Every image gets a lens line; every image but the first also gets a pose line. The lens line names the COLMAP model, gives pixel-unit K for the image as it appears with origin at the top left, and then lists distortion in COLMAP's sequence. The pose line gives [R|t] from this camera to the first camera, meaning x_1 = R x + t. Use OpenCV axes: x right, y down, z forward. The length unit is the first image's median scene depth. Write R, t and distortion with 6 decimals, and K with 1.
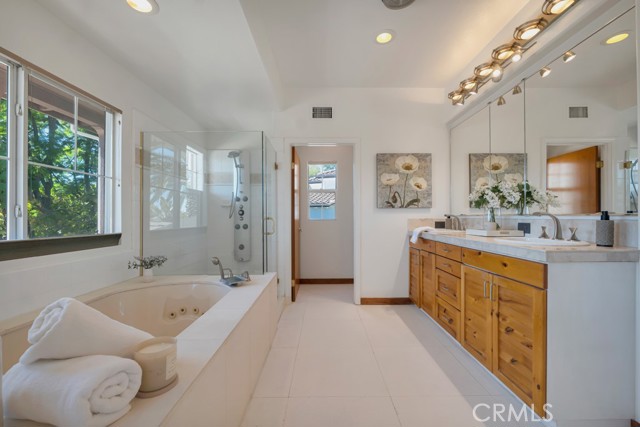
lens RADIAL K [[261.0, 0, 320.4], [0, 261.0, 214.8], [0, 0, 1]] dist [-0.002430, -0.000109]
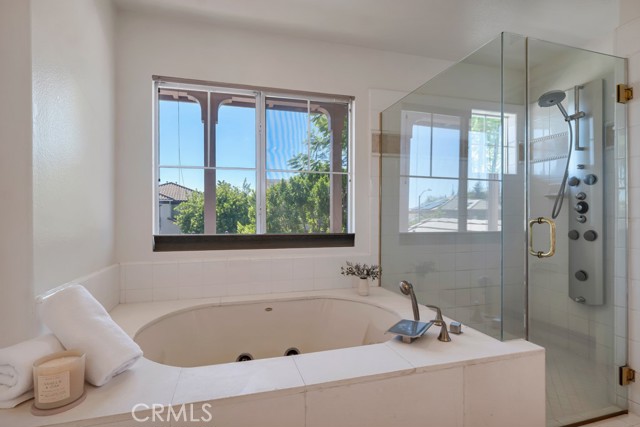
lens RADIAL K [[312.0, 0, 320.9], [0, 312.0, 213.6], [0, 0, 1]] dist [-0.002164, -0.000406]
pose [[0.280046, 0.007764, -0.959955, 0.137553], [0.005959, 0.999934, 0.009826, -0.005418], [0.959968, -0.008472, 0.279981, 0.348540]]
